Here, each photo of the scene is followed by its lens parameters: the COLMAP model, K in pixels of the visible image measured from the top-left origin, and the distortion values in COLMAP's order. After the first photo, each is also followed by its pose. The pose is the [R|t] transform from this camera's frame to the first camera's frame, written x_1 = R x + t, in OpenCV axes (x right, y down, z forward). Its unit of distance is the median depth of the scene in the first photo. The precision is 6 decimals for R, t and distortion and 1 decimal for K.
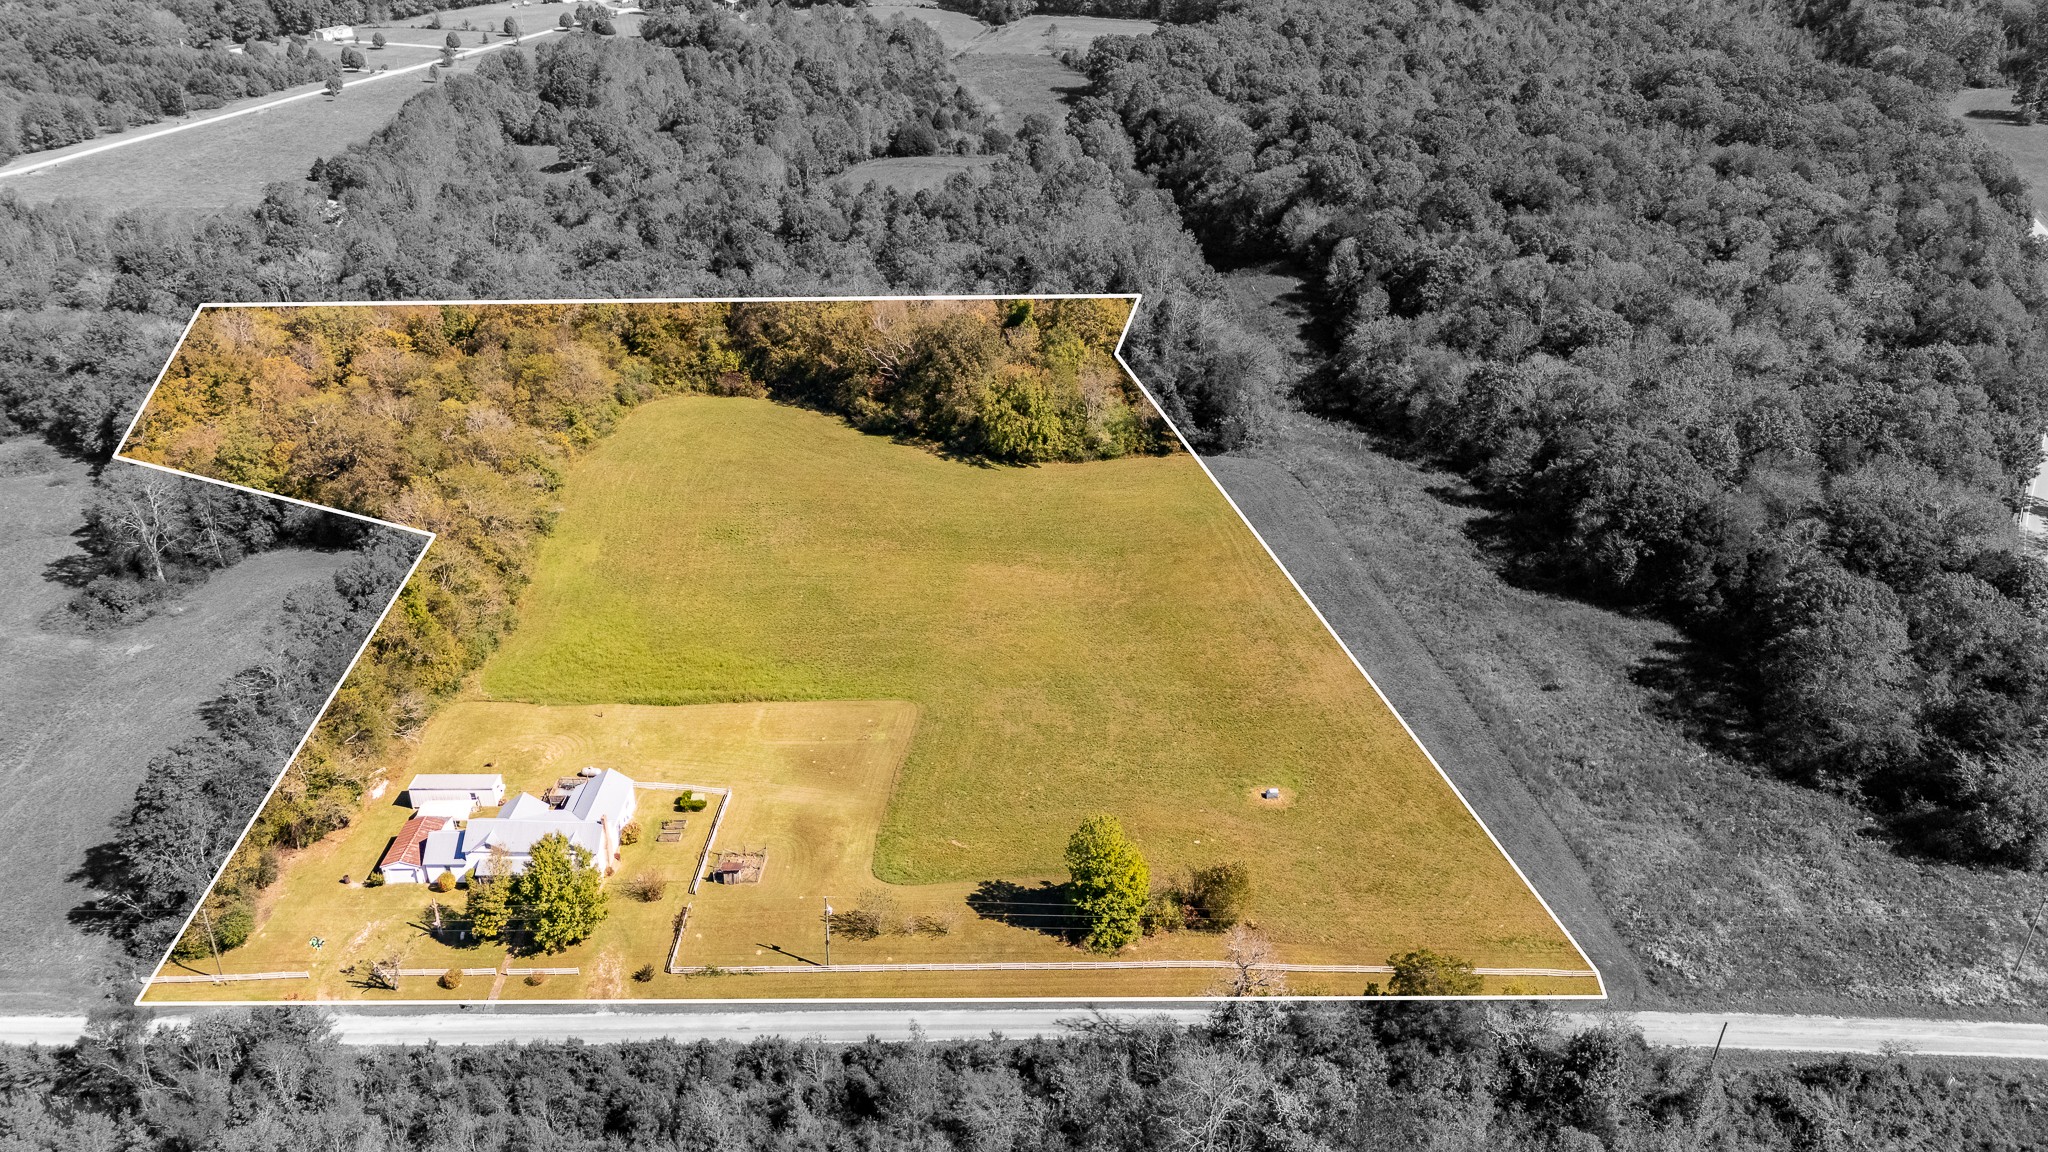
lens RADIAL K [[1497.9, 0, 1024.0], [0, 1497.9, 576.0], [0, 0, 1]] dist [0.089442, -0.082458]
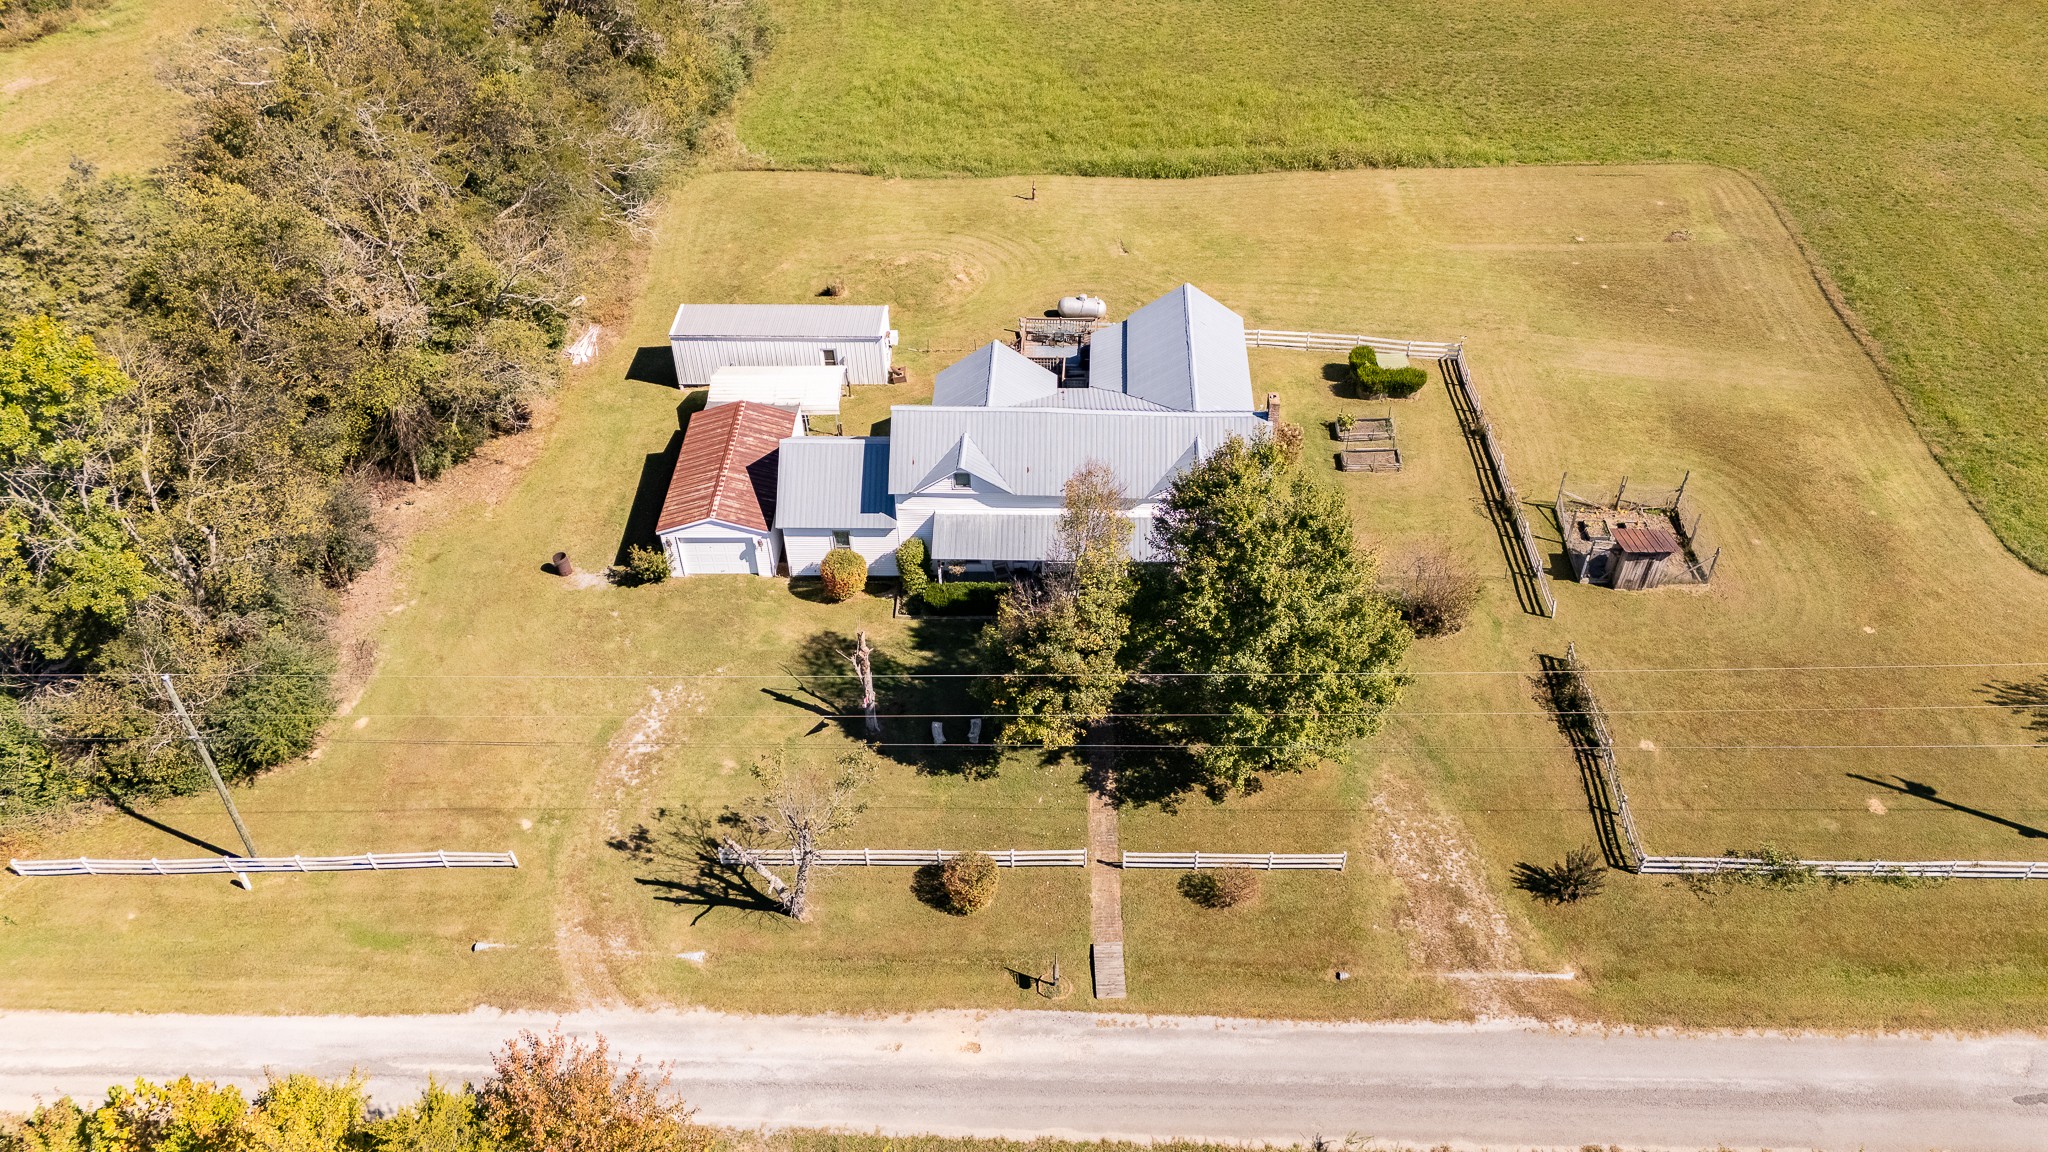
lens RADIAL K [[1497.9, 0, 1024.0], [0, 1497.9, 576.0], [0, 0, 1]] dist [0.089442, -0.082458]
pose [[0.999812, 0.002609, -0.019191, -0.329557], [0.001858, 0.973398, 0.229112, 0.119908], [0.019278, -0.229104, 0.973211, 0.652037]]
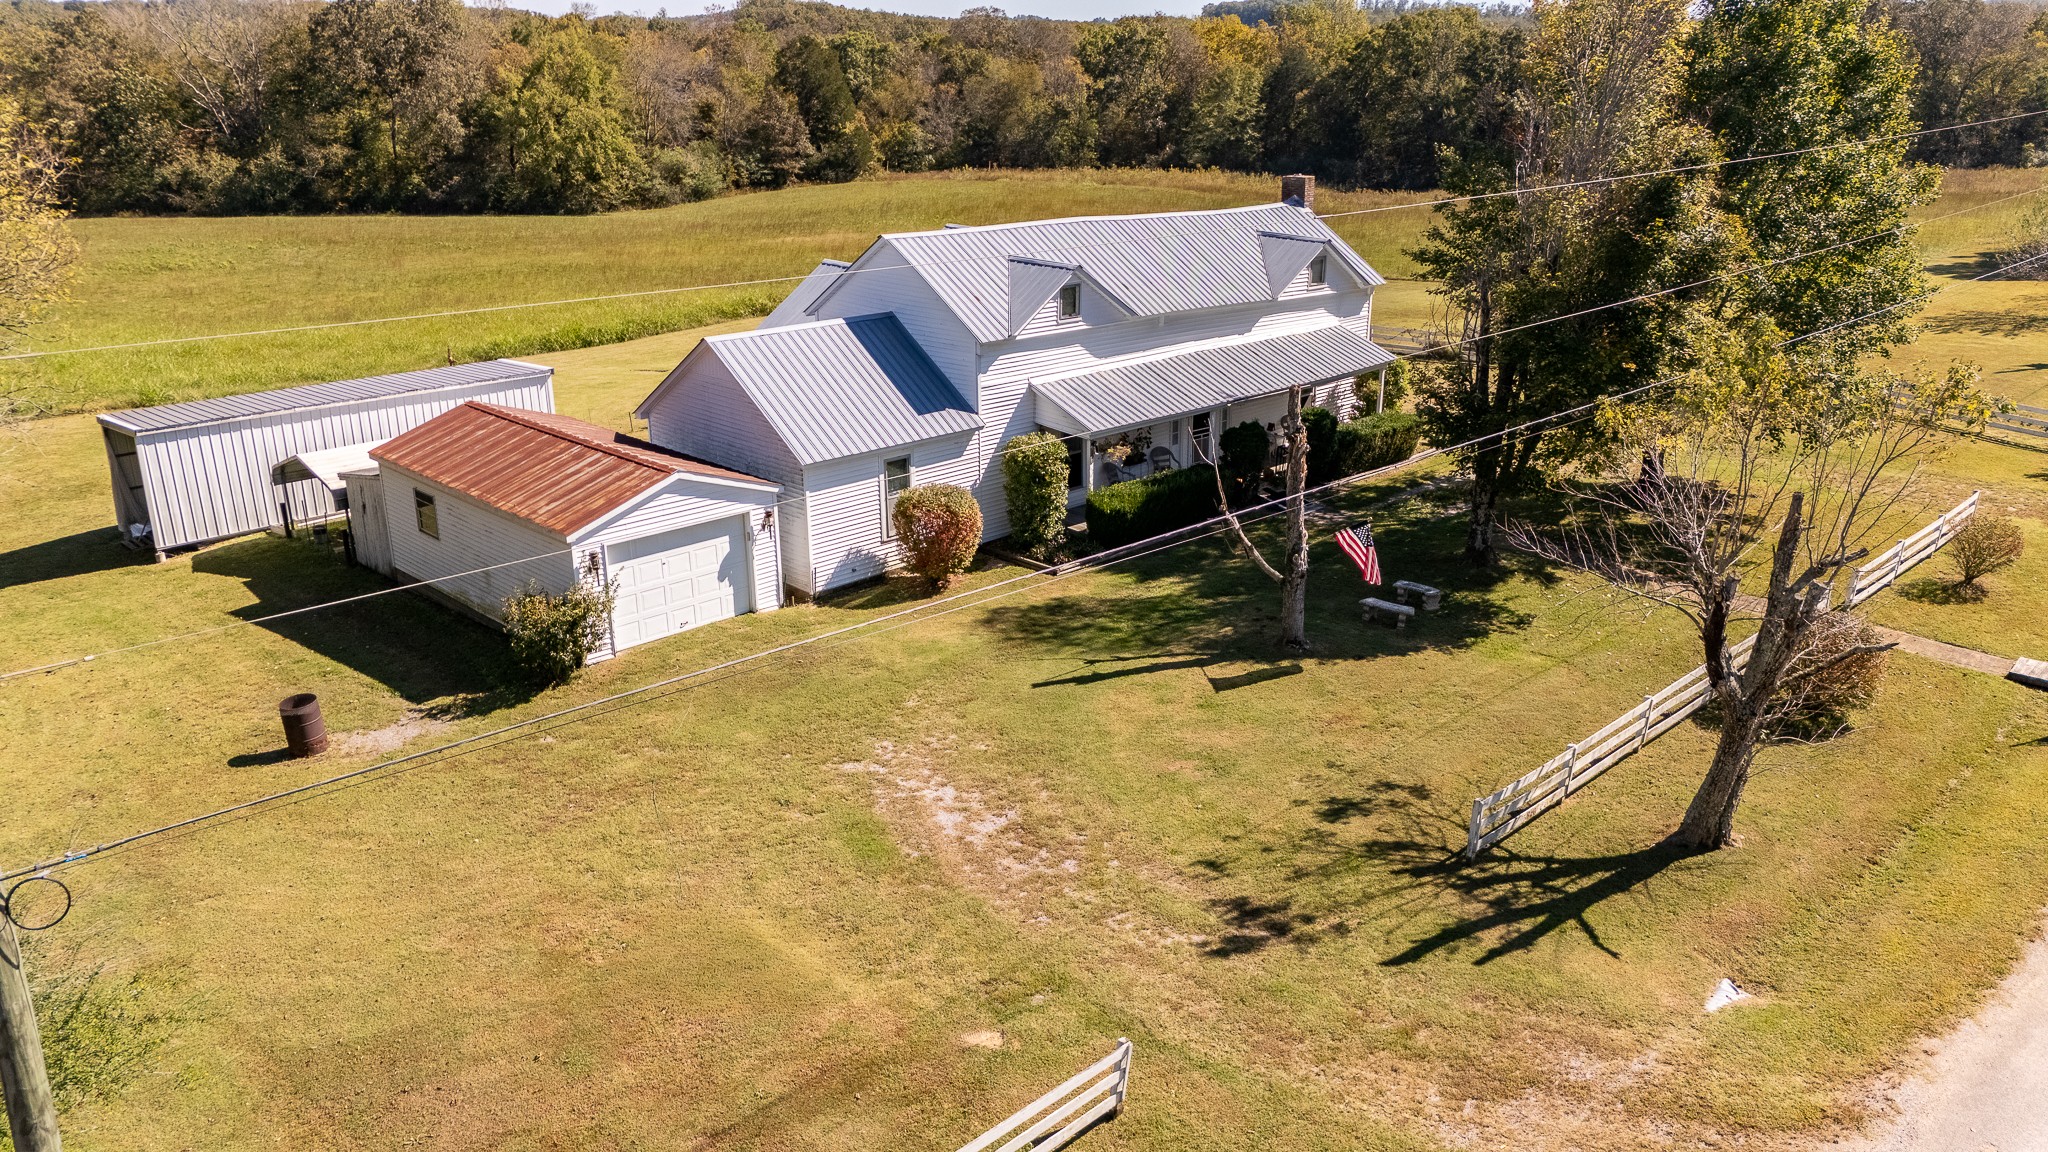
lens RADIAL K [[1497.9, 0, 1024.0], [0, 1497.9, 576.0], [0, 0, 1]] dist [0.089442, -0.082458]
pose [[0.718708, -0.231761, 0.655550, -0.492205], [0.329348, 0.943811, -0.027407, 0.214874], [-0.612363, 0.235602, 0.754655, 0.855242]]
